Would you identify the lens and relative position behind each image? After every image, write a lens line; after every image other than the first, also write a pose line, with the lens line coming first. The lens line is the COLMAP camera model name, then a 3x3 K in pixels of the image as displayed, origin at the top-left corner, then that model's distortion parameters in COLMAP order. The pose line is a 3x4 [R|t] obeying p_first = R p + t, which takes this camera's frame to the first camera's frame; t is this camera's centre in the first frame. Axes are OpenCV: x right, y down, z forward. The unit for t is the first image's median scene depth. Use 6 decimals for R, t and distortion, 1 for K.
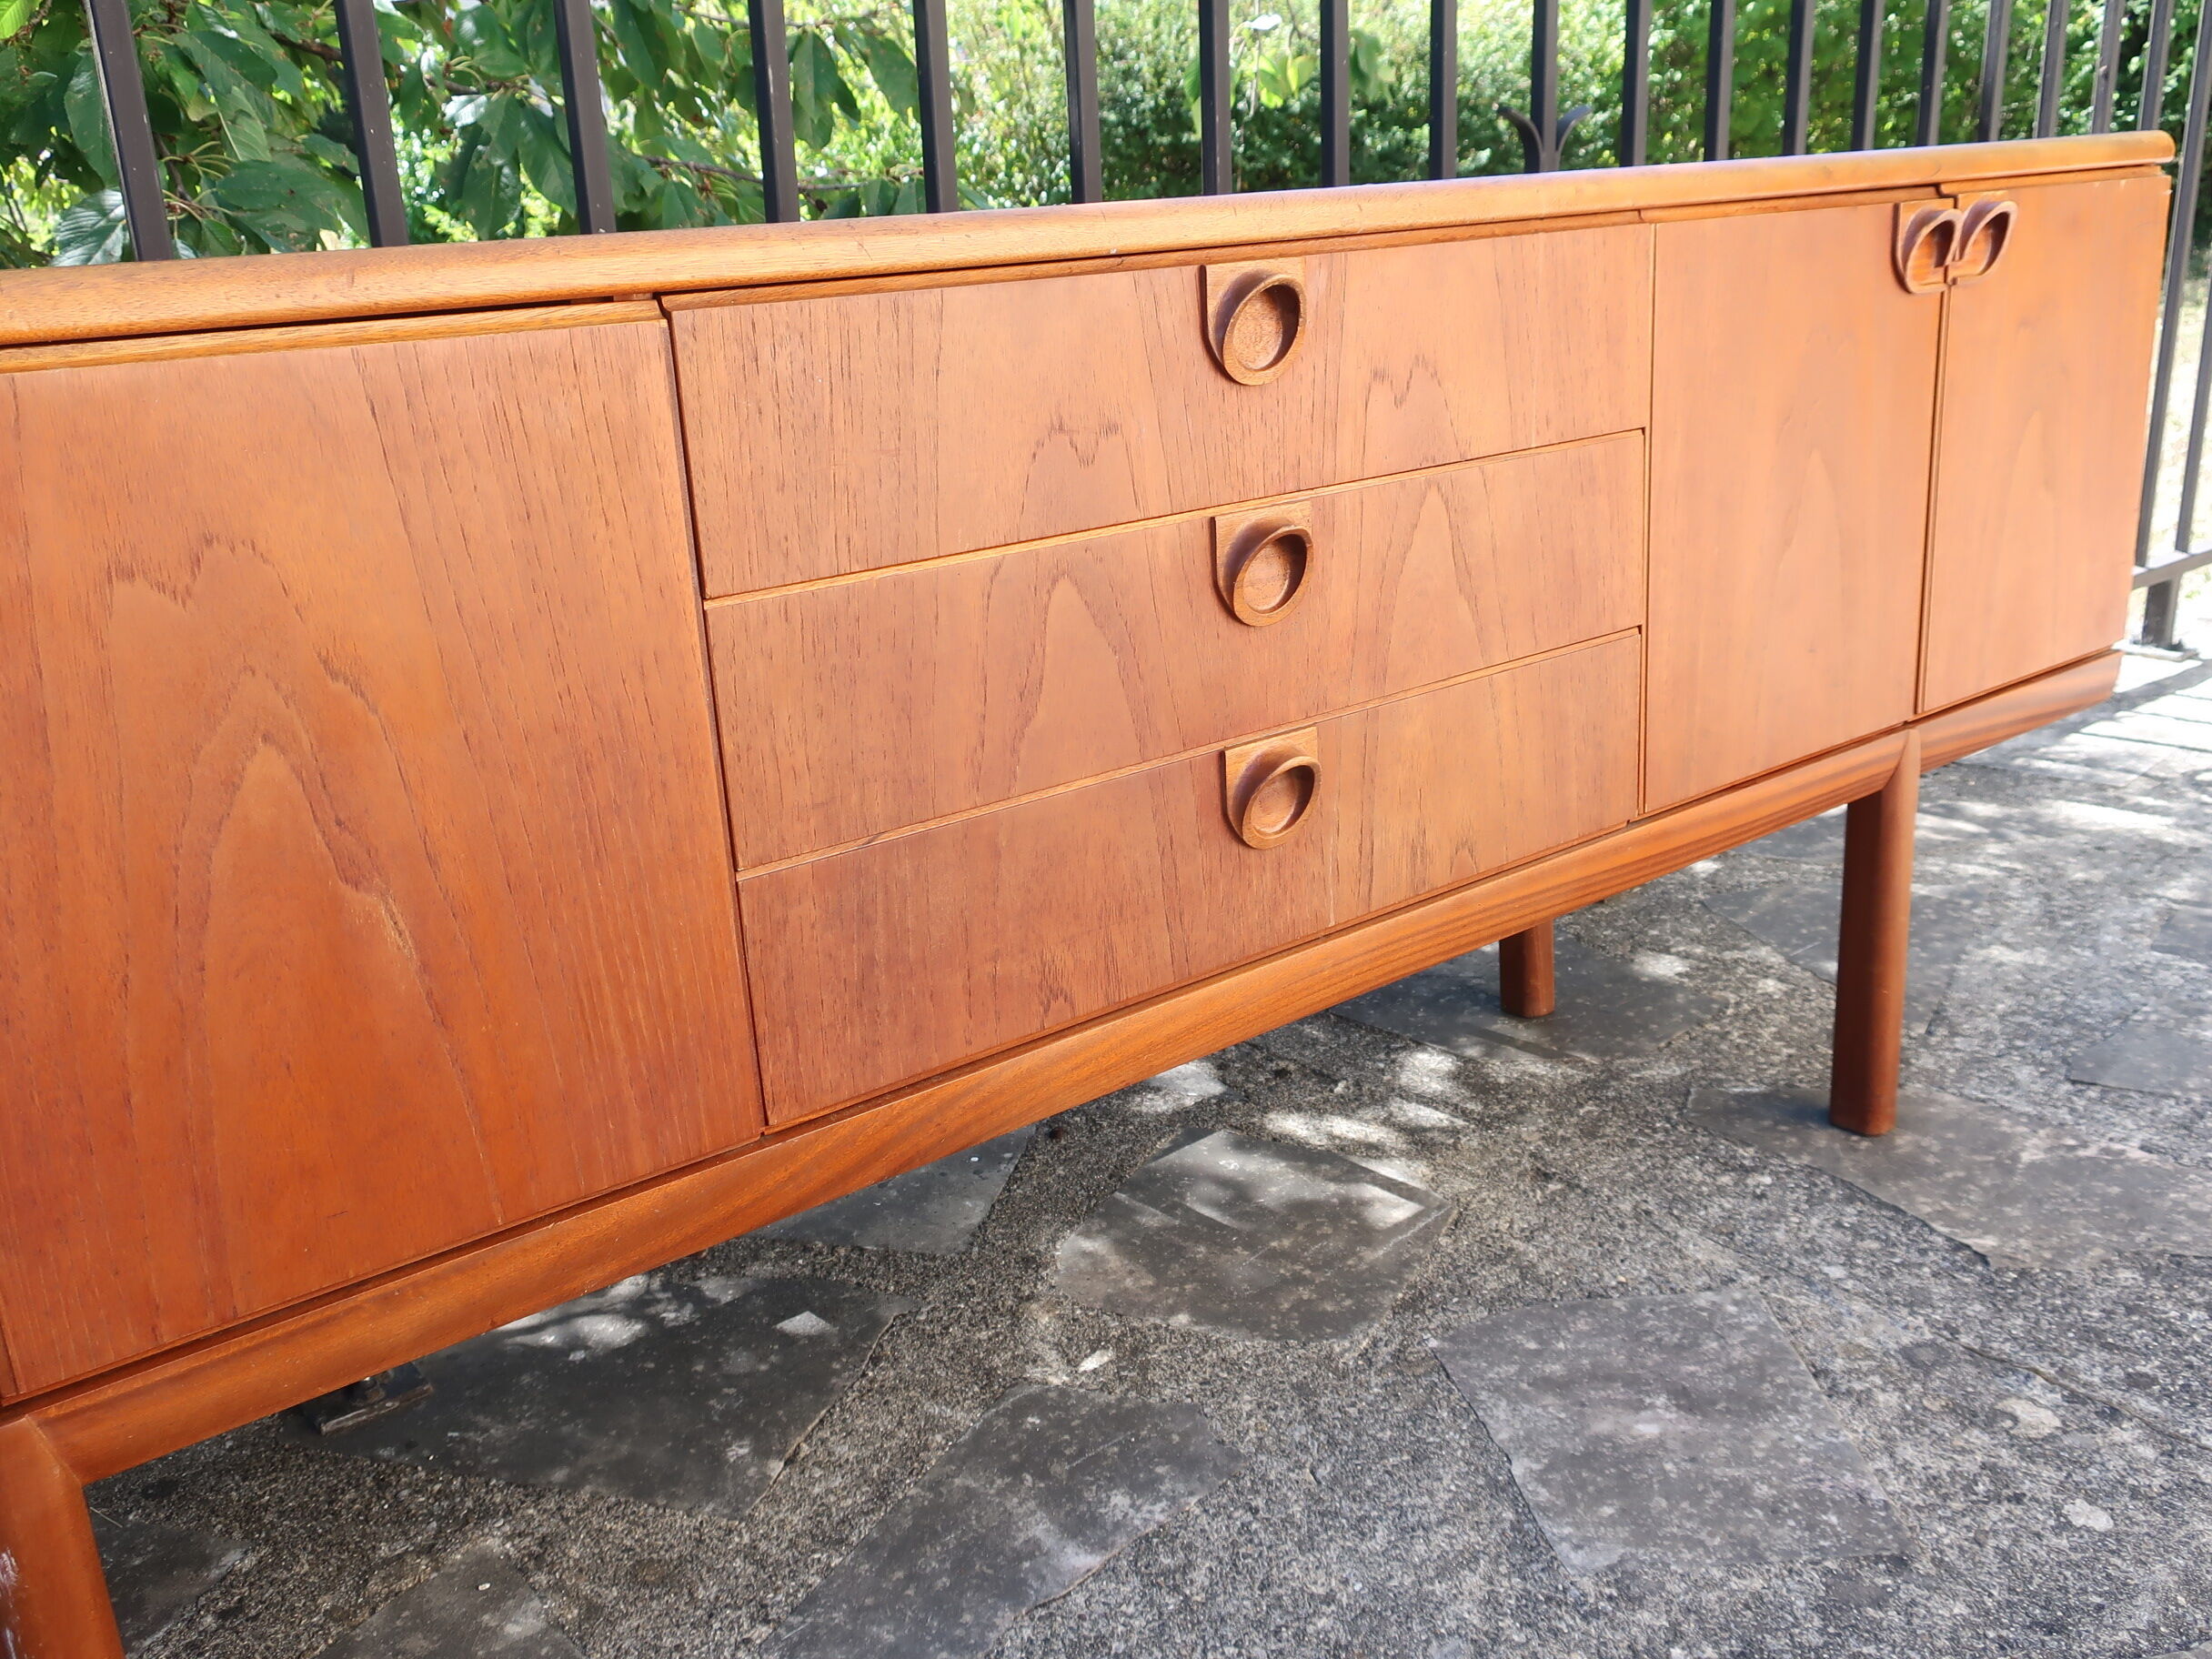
lens RADIAL K [[1956.5, 0, 1086.5], [0, 1956.5, 844.2], [0, 0, 1]] dist [0.005756, -0.000818]
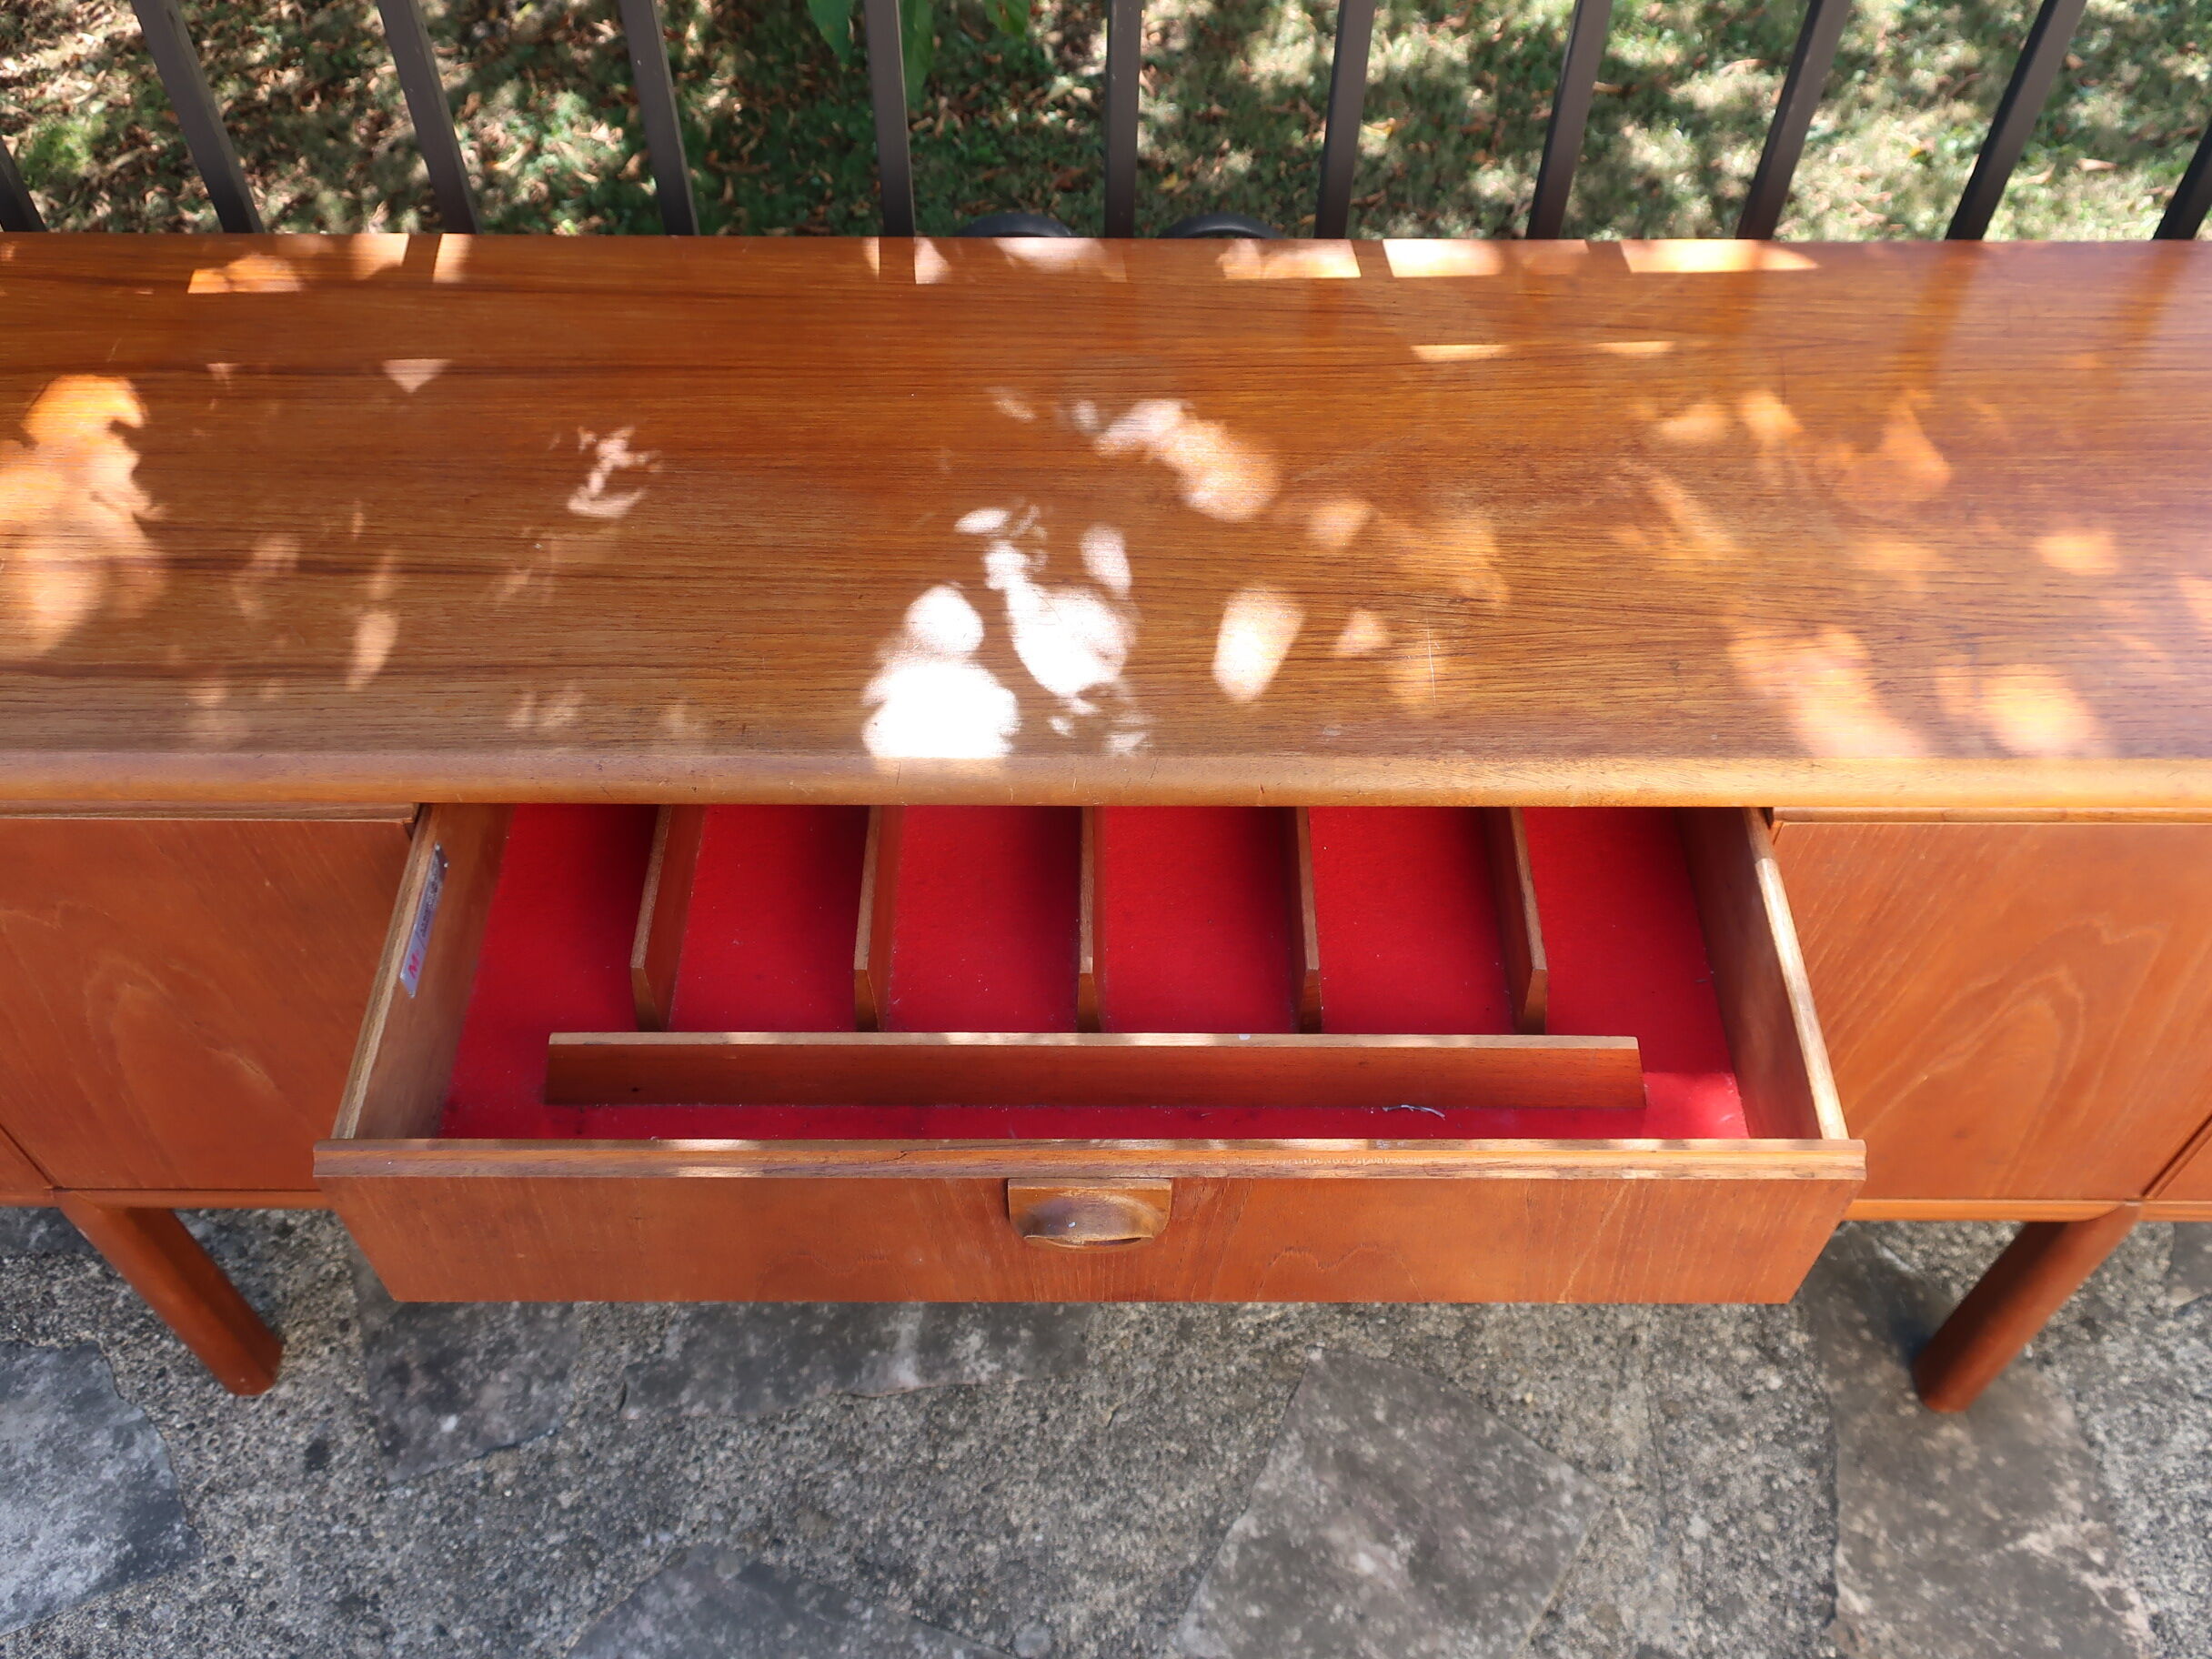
lens RADIAL K [[1956.5, 0, 1096.3], [0, 1956.5, 816.7], [0, 0, 1]] dist [0.005756, -0.000818]
pose [[0.790338, 0.514230, -0.333068, 0.329031], [-0.232029, 0.754360, 0.614088, -0.723431], [0.567035, -0.408056, 0.715515, 0.274834]]
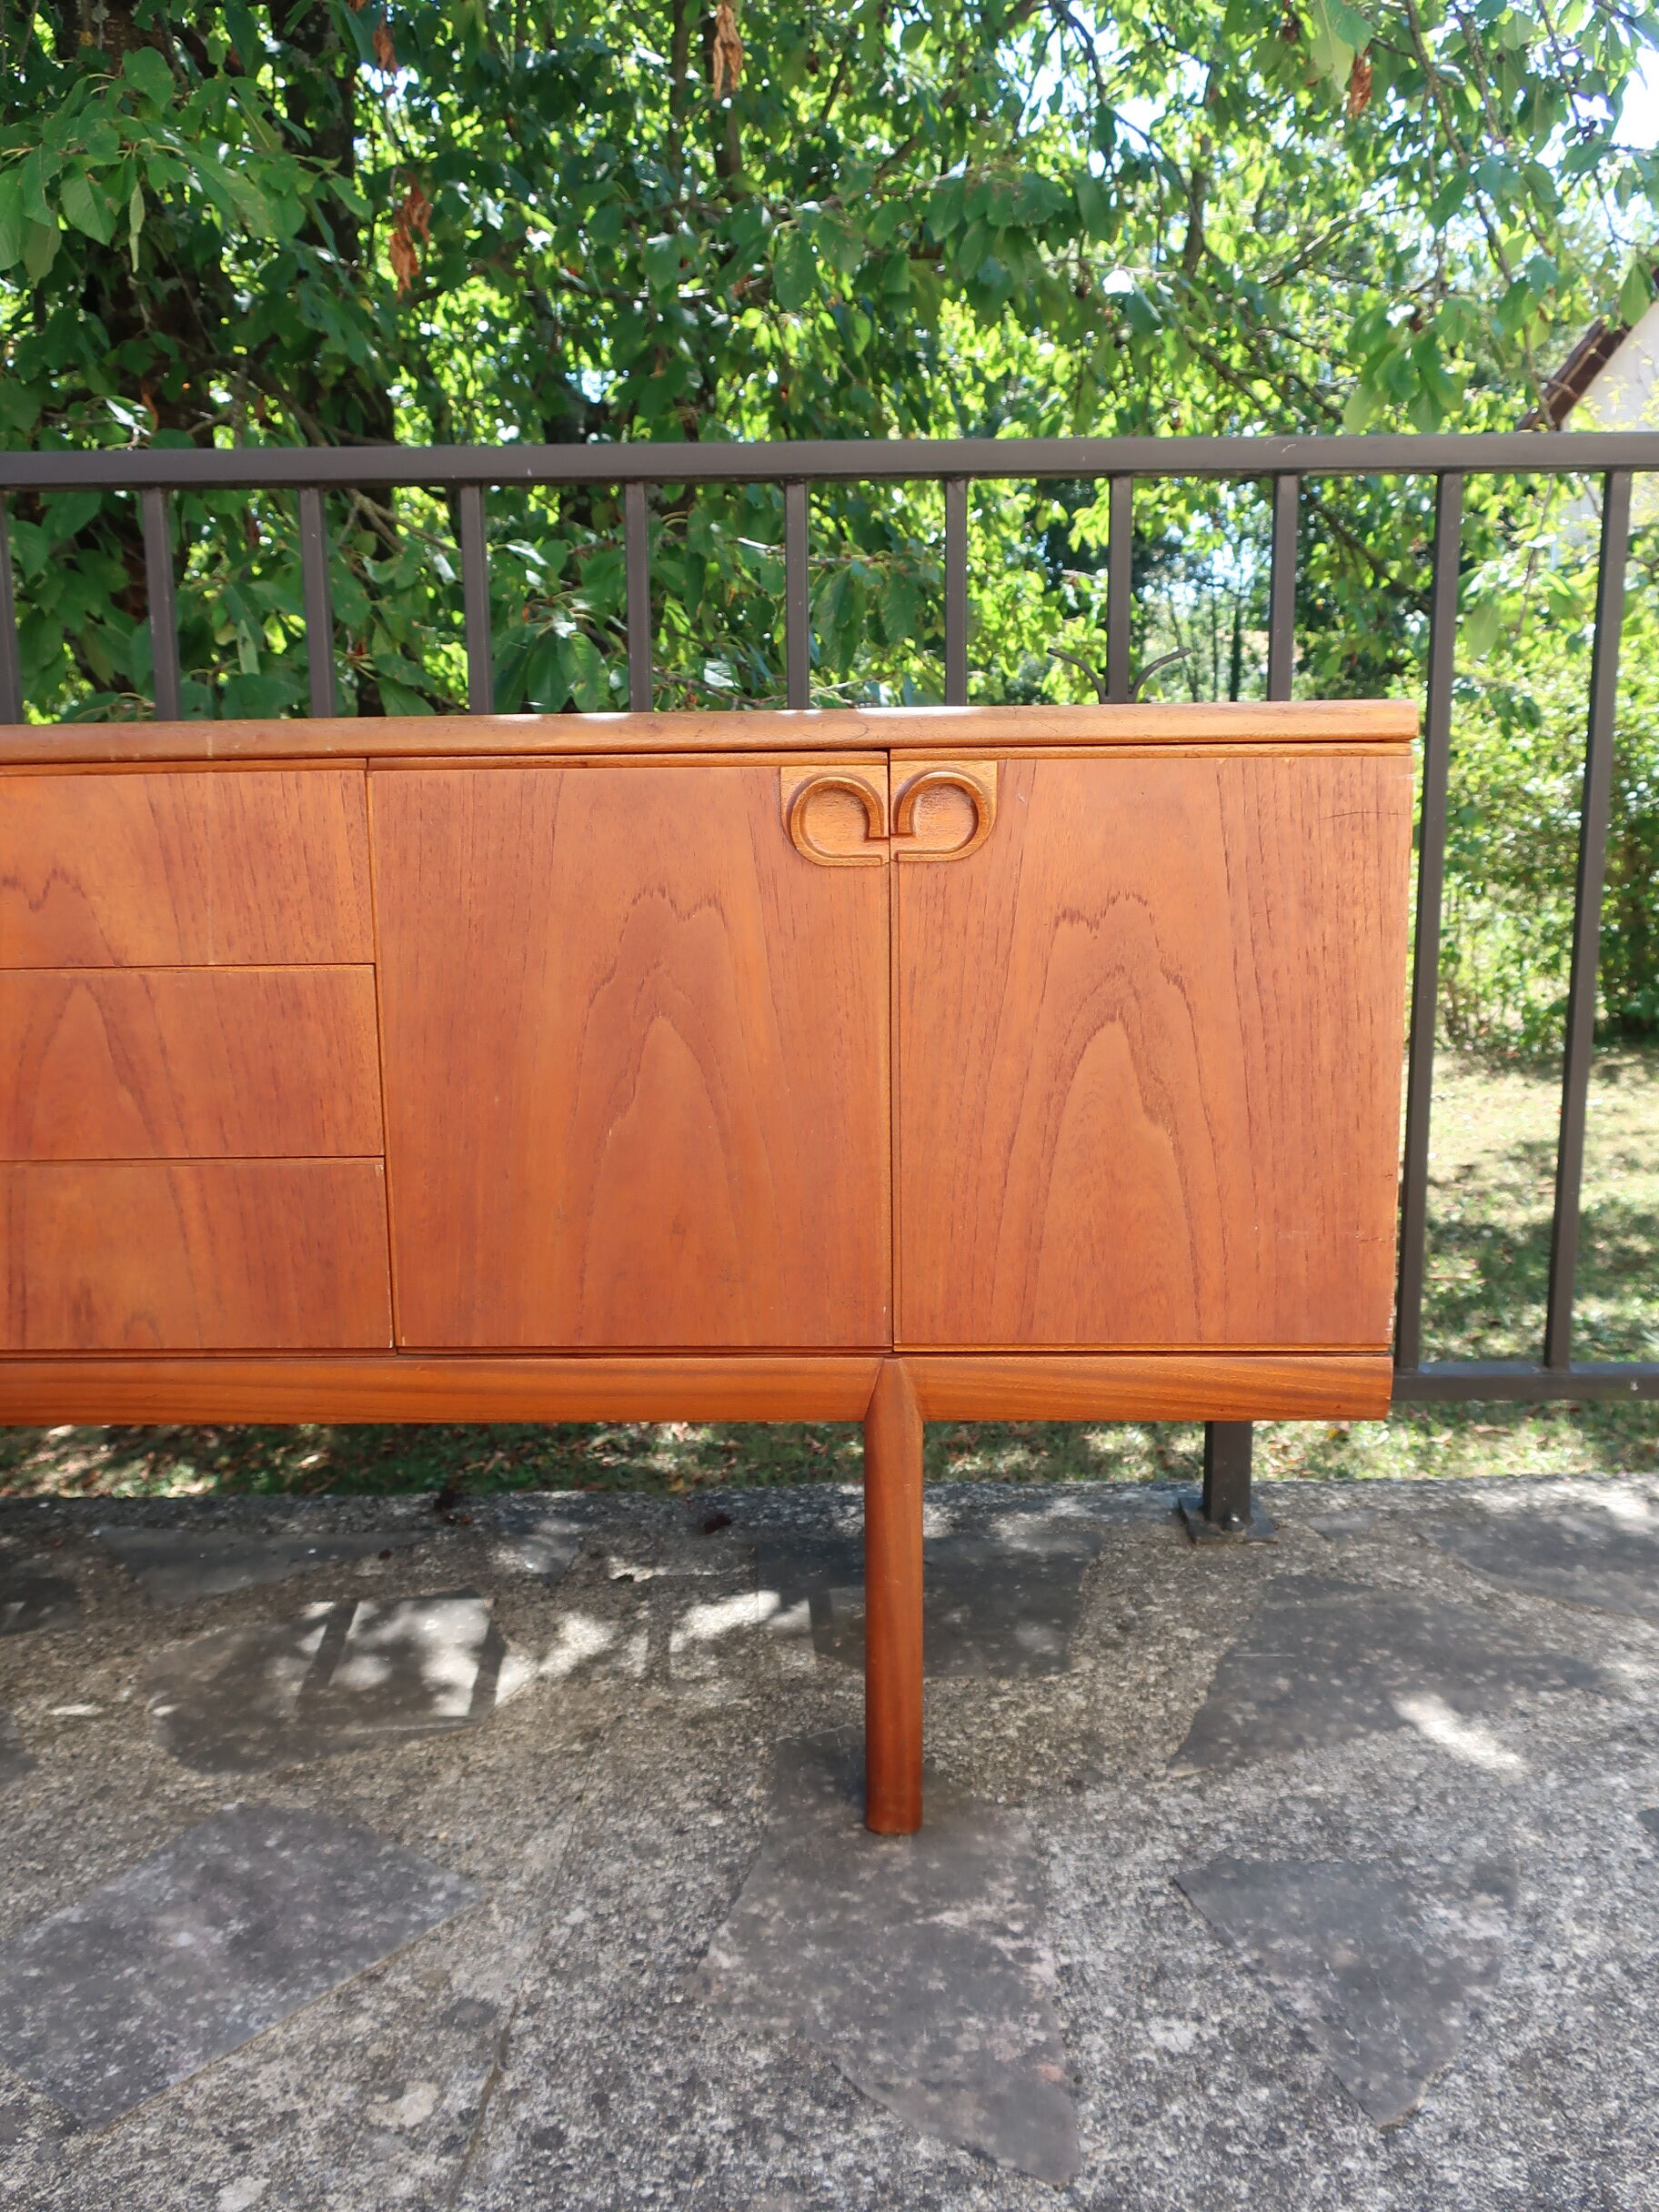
lens RADIAL K [[1956.5, 0, 820.0], [0, 1956.5, 1100.3], [0, 0, 1]] dist [0.005756, -0.000818]
pose [[0.767464, 0.164128, -0.619726, 1.119600], [-0.230876, 0.972570, -0.028340, -0.169816], [0.598076, 0.164830, 0.784306, 0.349218]]
